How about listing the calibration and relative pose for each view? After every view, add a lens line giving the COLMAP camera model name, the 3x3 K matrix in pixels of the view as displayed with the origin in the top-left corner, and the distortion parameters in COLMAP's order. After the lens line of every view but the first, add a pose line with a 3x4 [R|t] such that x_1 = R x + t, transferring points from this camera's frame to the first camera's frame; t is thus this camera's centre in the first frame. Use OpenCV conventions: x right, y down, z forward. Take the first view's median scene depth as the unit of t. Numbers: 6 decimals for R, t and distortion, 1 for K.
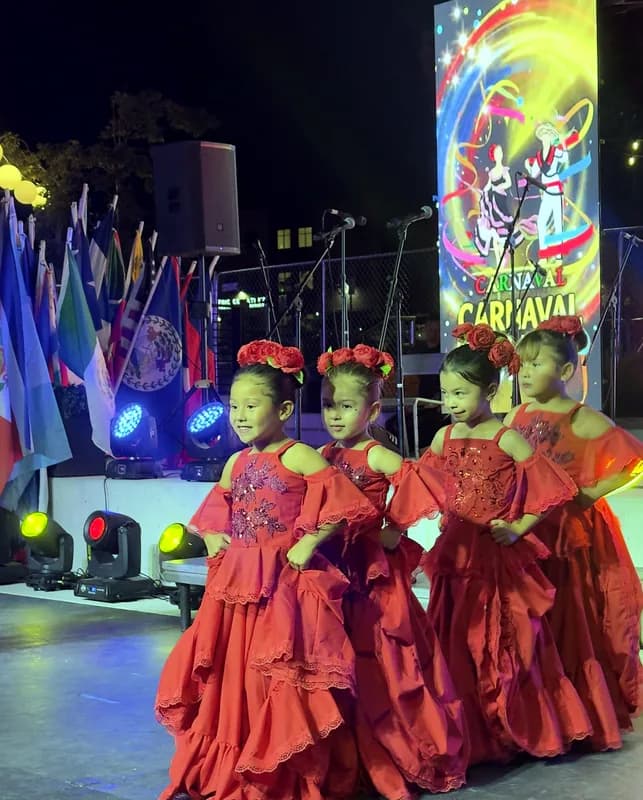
lens RADIAL K [[1670.9, 0, 329.5], [0, 1670.9, 455.2], [0, 0, 1]] dist [0.191465, 0.000000]
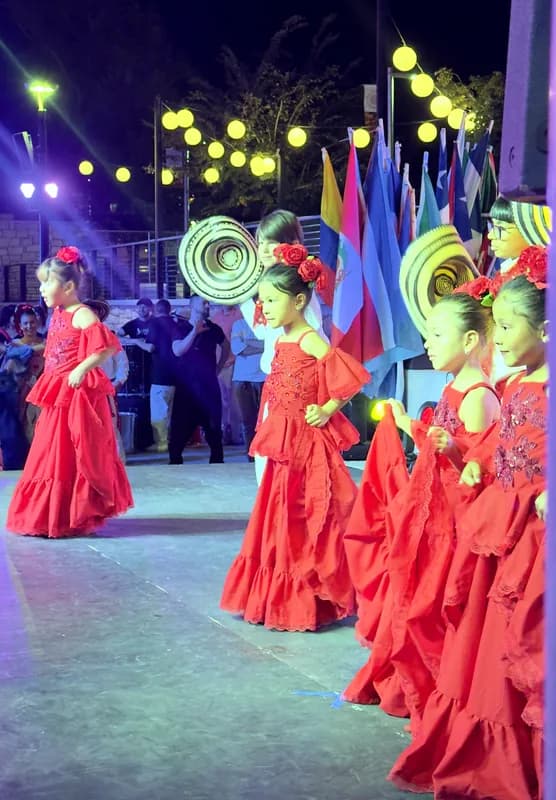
lens RADIAL K [[1434.9, 0, 265.4], [0, 1434.9, 364.8], [0, 0, 1]] dist [0.163536, 0.000000]
pose [[0.941400, 0.031961, -0.335774, 0.065120], [-0.026626, 0.999436, 0.020482, -0.006675], [0.336239, -0.010342, 0.941720, 0.034043]]
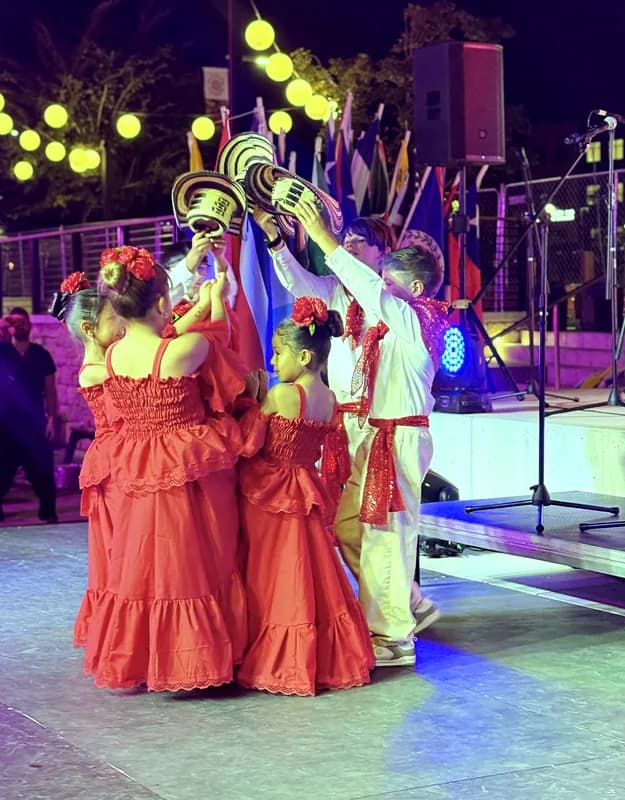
lens RADIAL K [[1617.8, 0, 297.0], [0, 1617.8, 356.9], [0, 0, 1]] dist [0.165745, 0.000000]
pose [[0.978504, 0.017173, -0.205513, 0.018946], [-0.018001, 0.999836, -0.002159, -0.009010], [0.205442, 0.005812, 0.978652, 0.095718]]
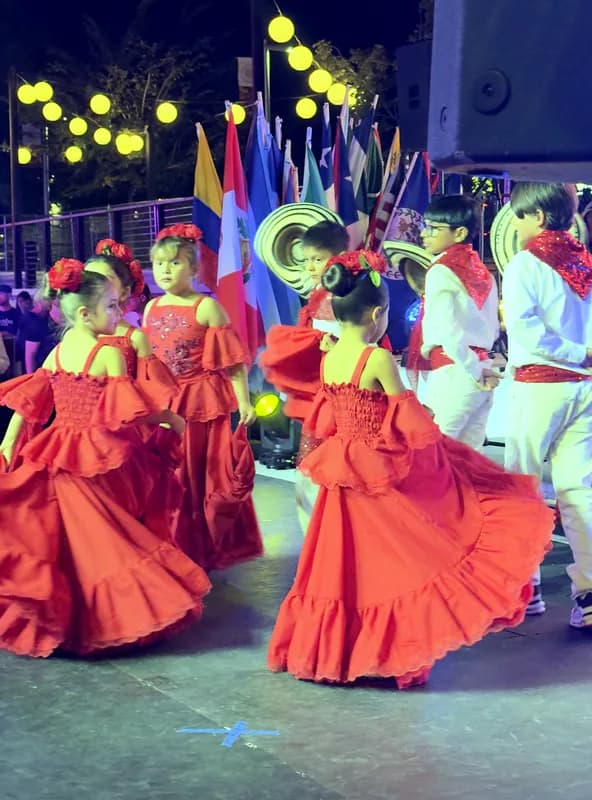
lens RADIAL K [[1538.9, 0, 302.5], [0, 1538.9, 322.4], [0, 0, 1]] dist [0.170431, 0.000000]
pose [[0.972517, 0.010748, -0.232585, 0.059181], [-0.012074, 0.999918, -0.004280, -0.006676], [0.232520, 0.006970, 0.972567, 0.045576]]
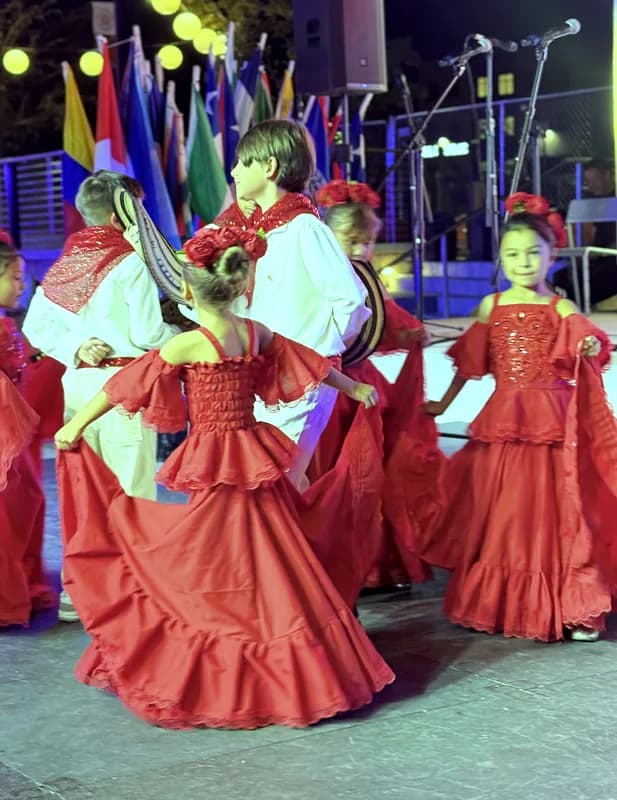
lens RADIAL K [[1592.5, 0, 296.2], [0, 1592.5, 313.8], [0, 0, 1]] dist [0.166785, 0.000000]
pose [[0.989223, 0.000818, -0.146417, 0.023766], [0.000841, 0.999936, 0.011267, -0.008251], [0.146417, -0.011268, 0.989159, 0.121566]]
